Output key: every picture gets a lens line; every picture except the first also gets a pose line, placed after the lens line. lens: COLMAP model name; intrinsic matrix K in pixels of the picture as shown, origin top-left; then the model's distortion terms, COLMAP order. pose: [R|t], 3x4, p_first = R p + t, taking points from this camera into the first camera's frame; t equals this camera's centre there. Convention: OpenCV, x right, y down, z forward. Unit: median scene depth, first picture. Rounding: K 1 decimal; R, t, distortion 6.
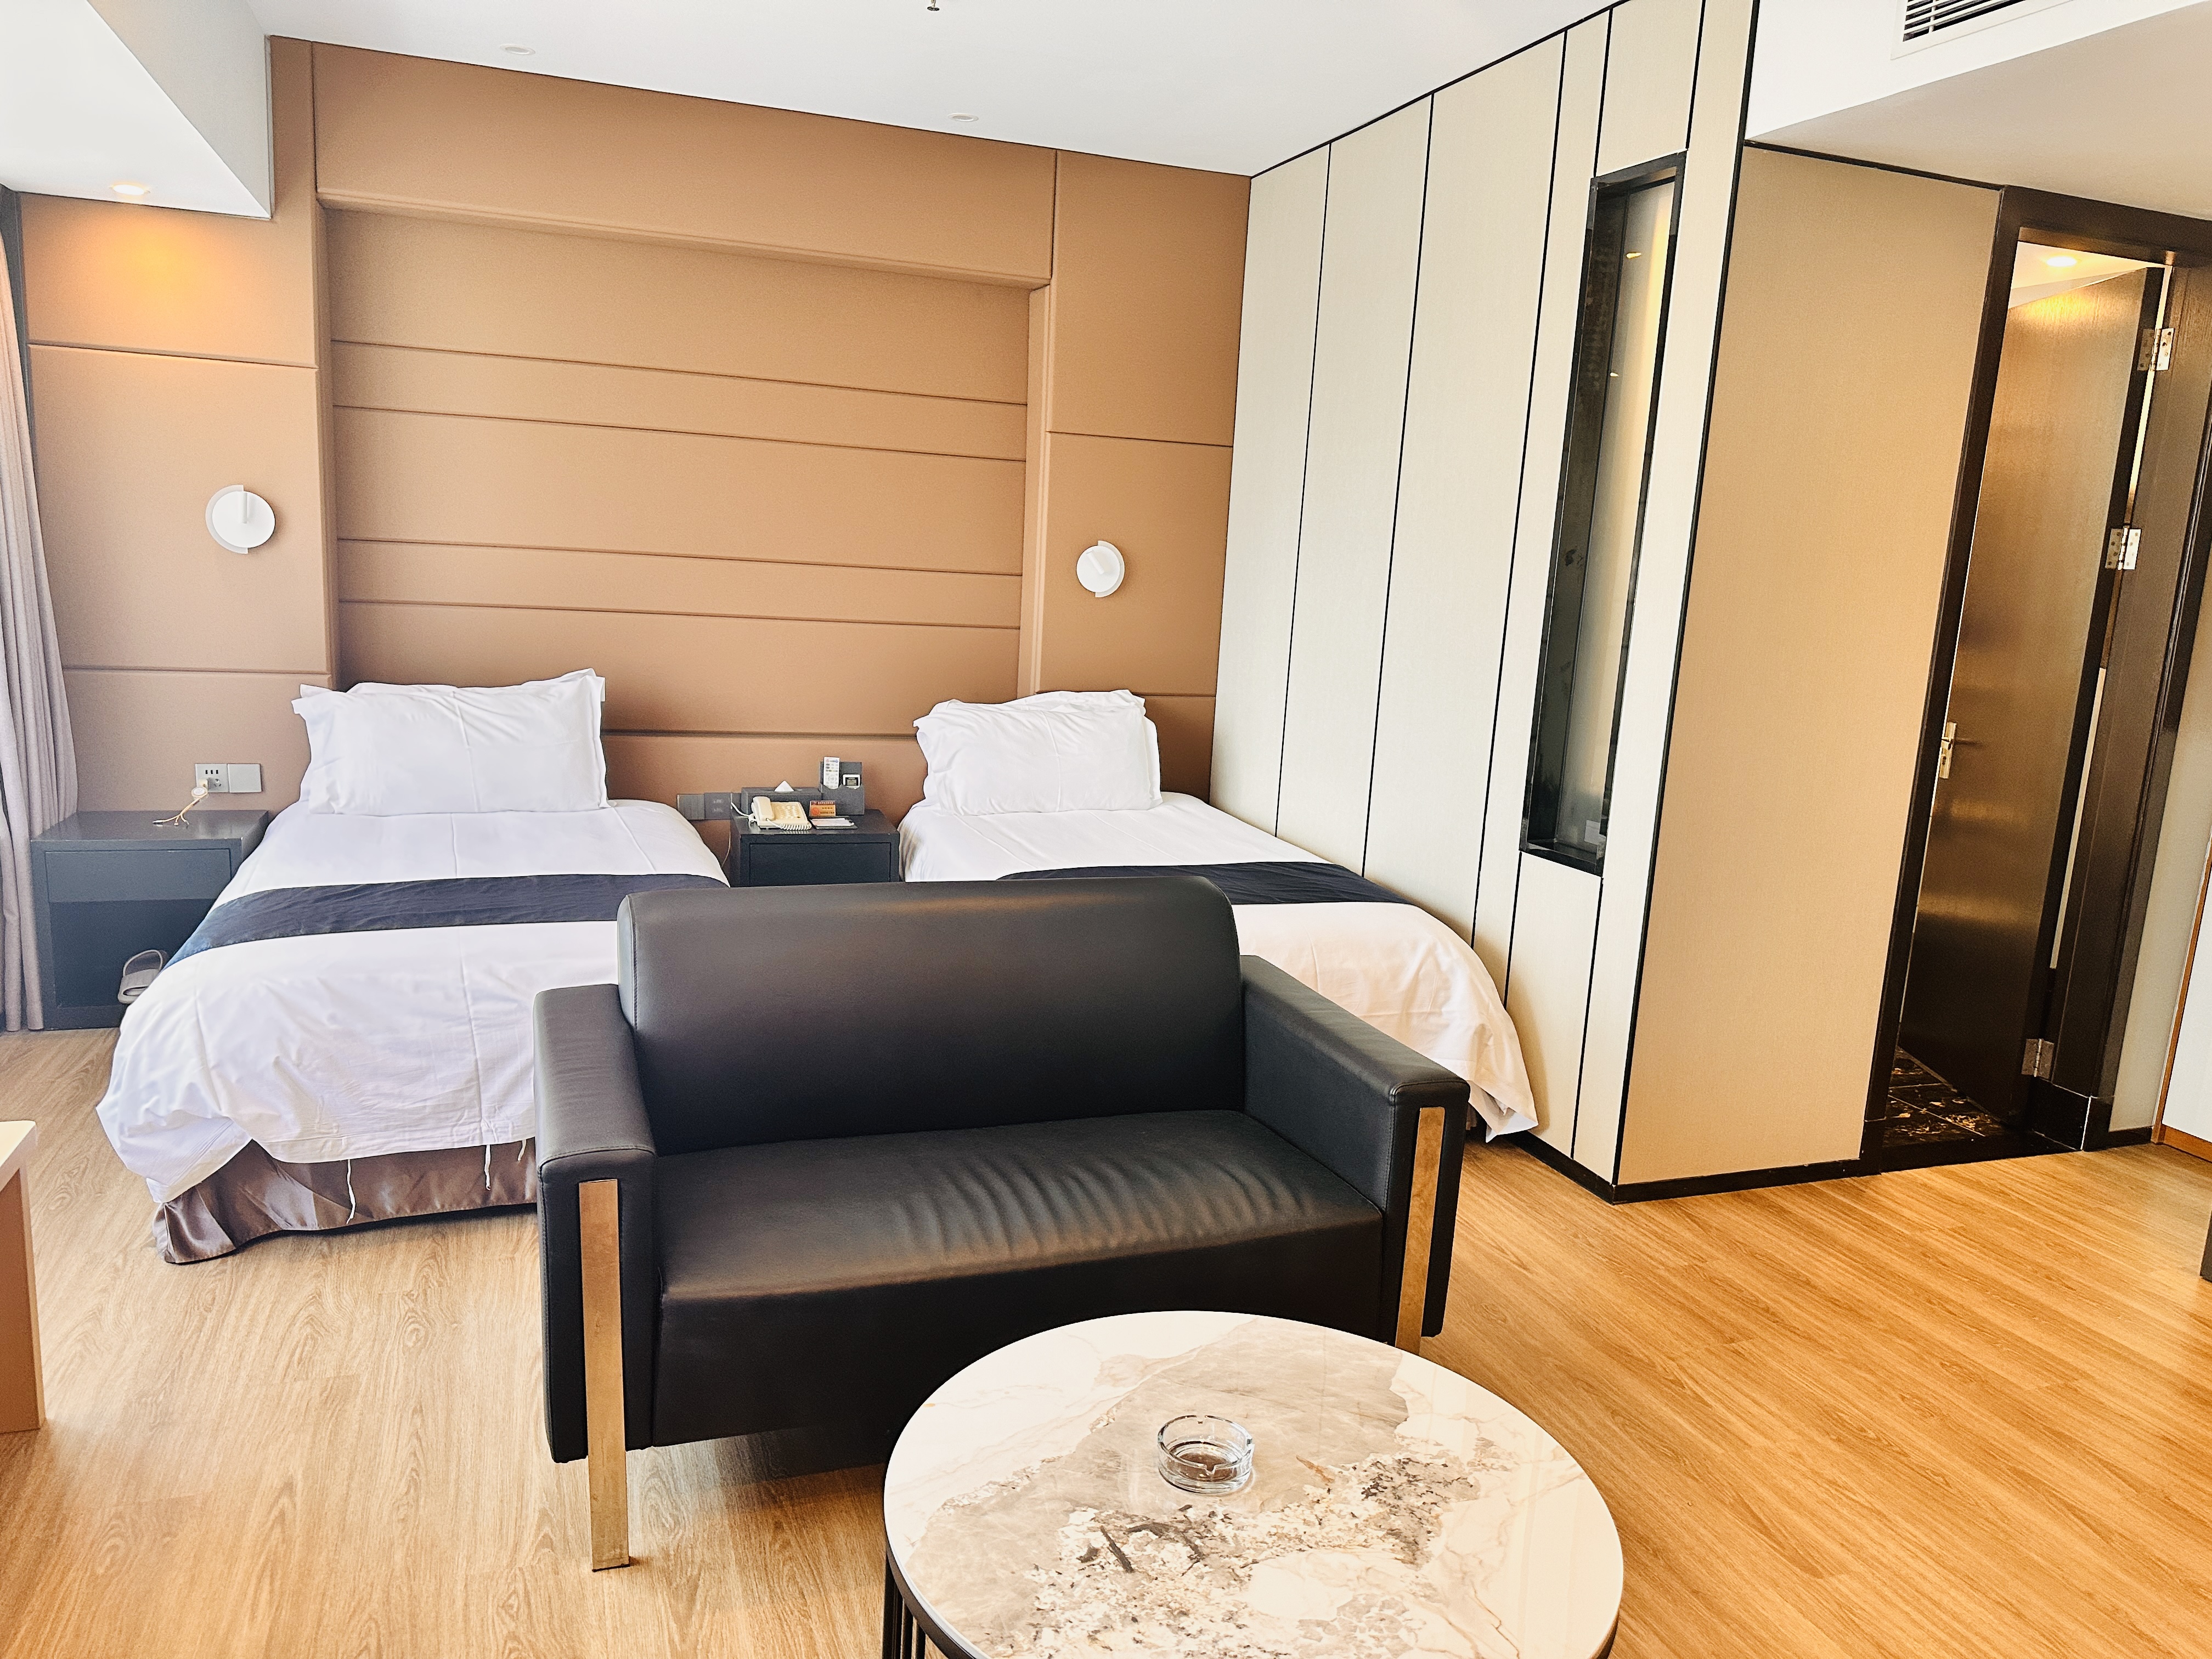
lens RADIAL K [[1531.6, 0, 1099.2], [0, 1531.6, 832.1], [0, 0, 1]] dist [0.081805, -0.111803]
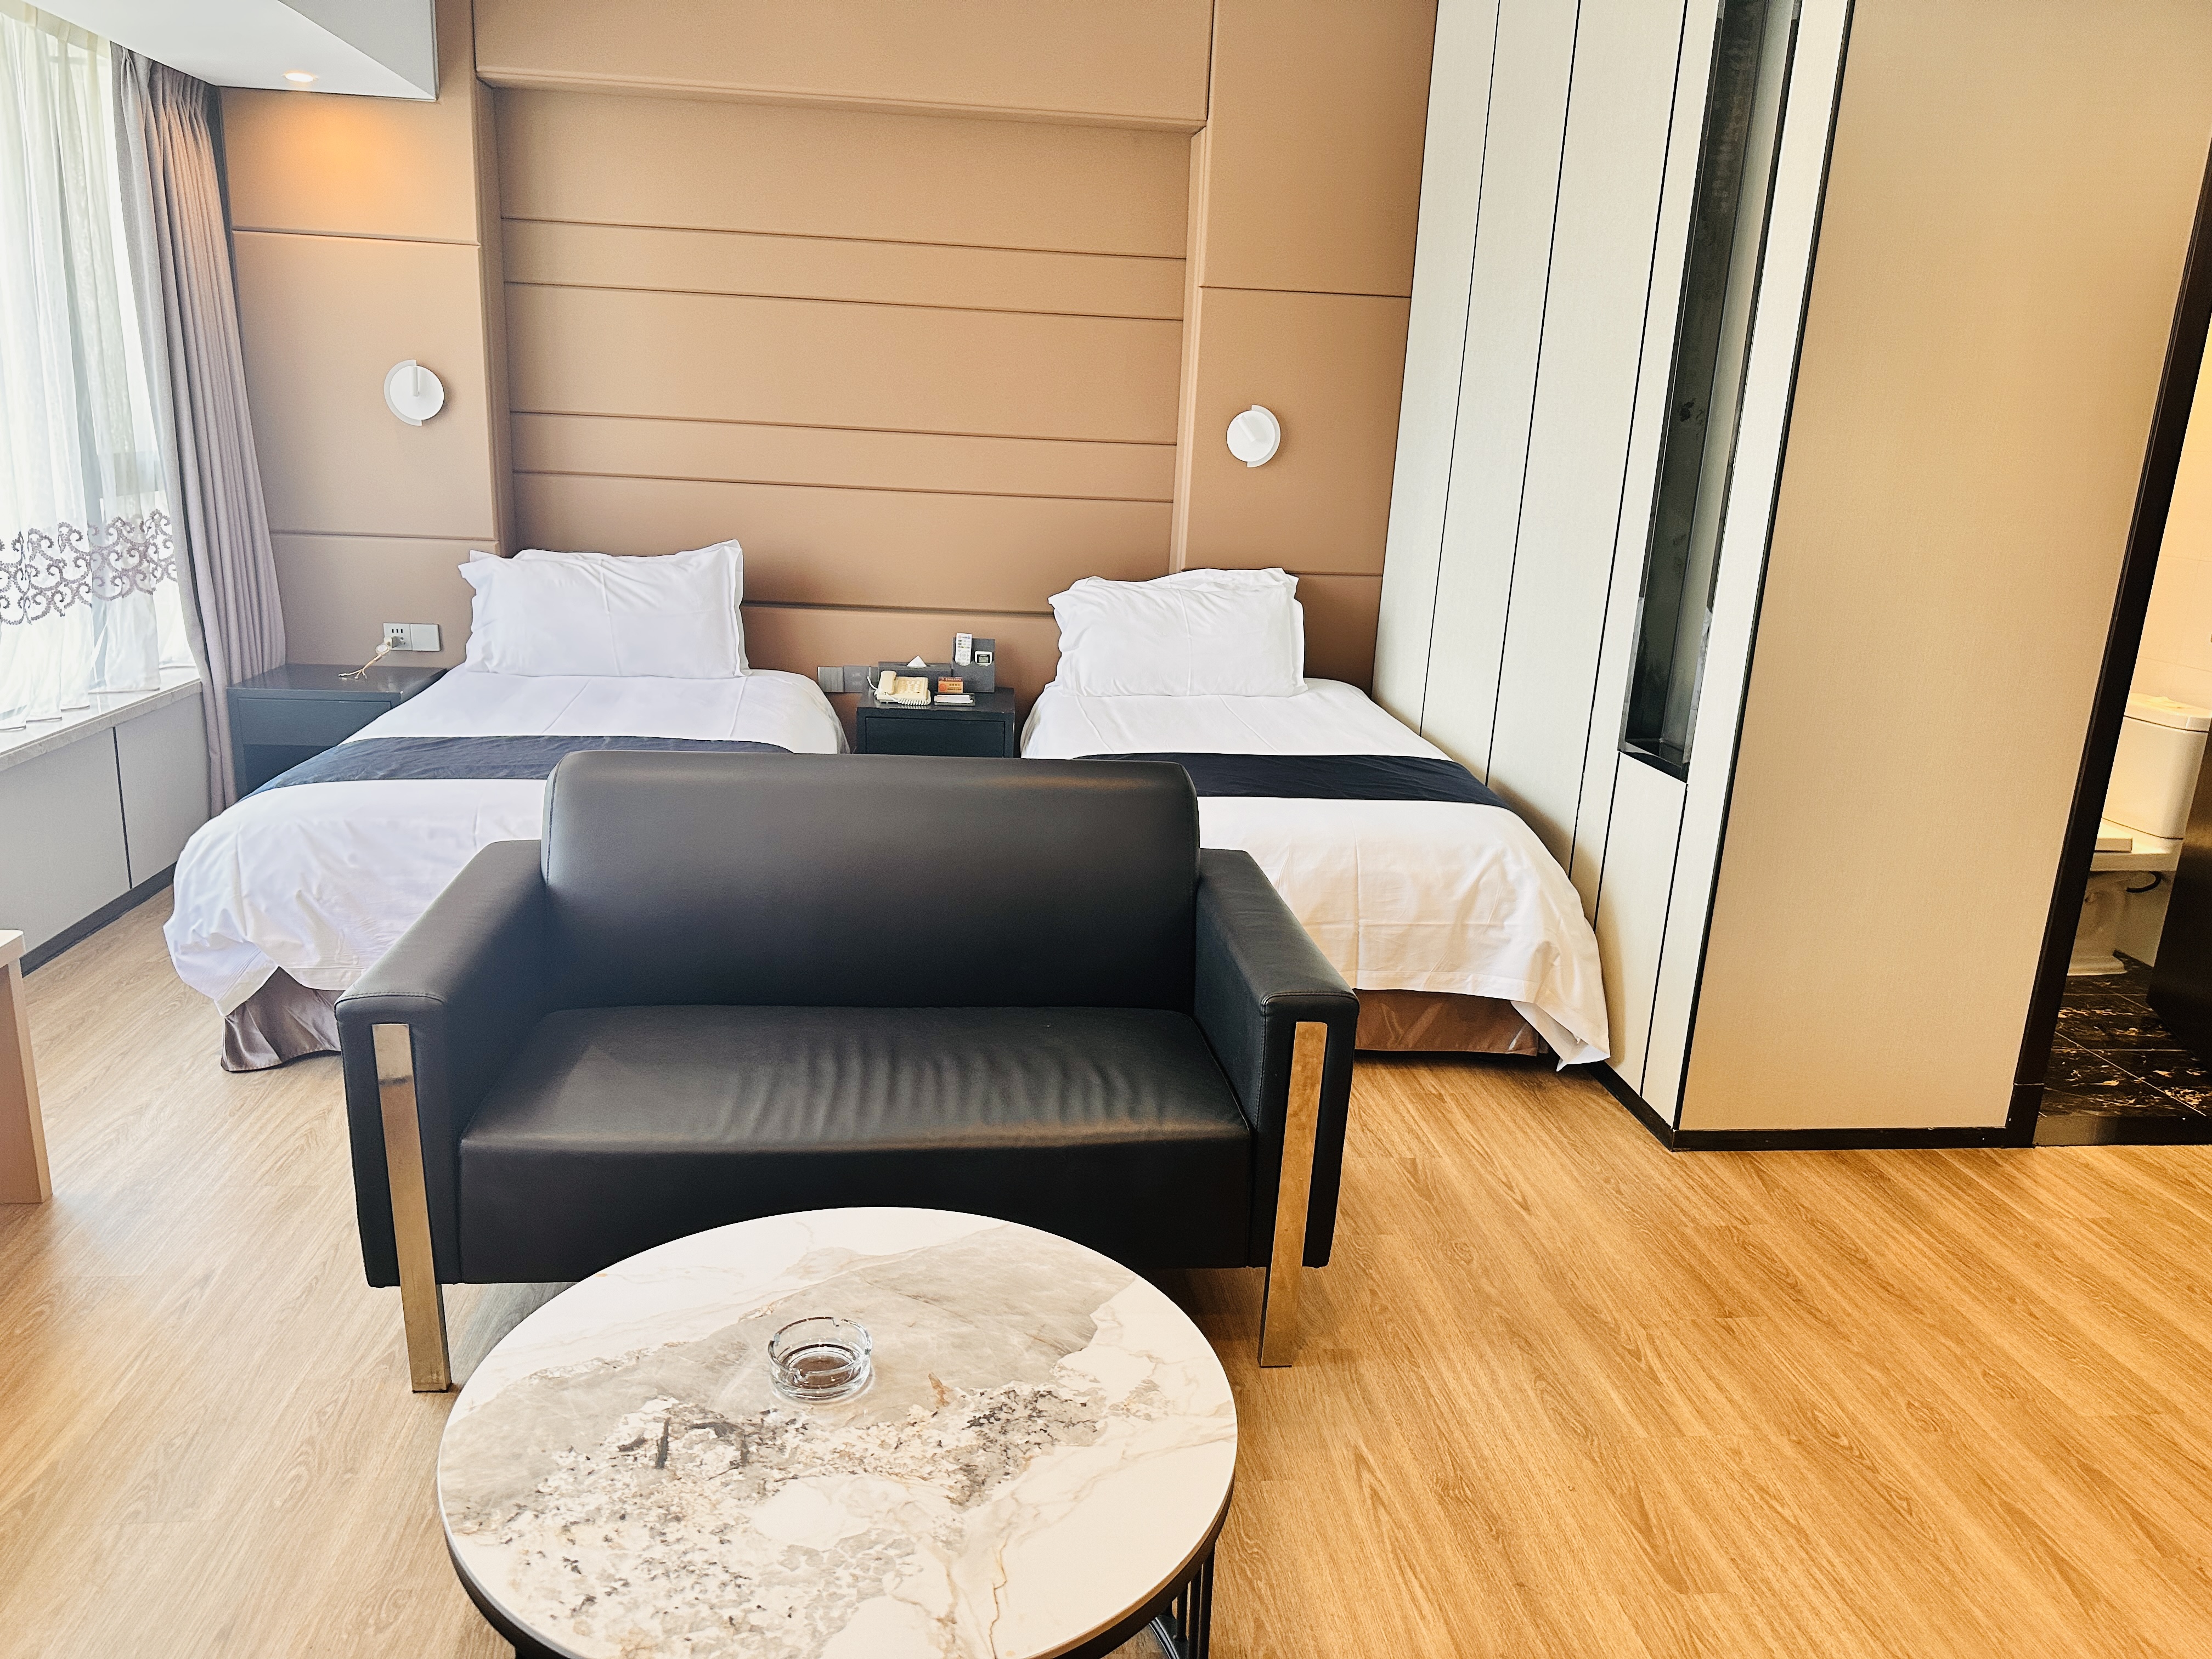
lens RADIAL K [[1531.6, 0, 1099.2], [0, 1531.6, 832.1], [0, 0, 1]] dist [0.081805, -0.111803]
pose [[0.971453, 0.052801, -0.231280, 0.205662], [-0.036309, 0.996523, 0.074997, 0.002738], [0.234436, -0.064459, 0.969992, 0.069891]]
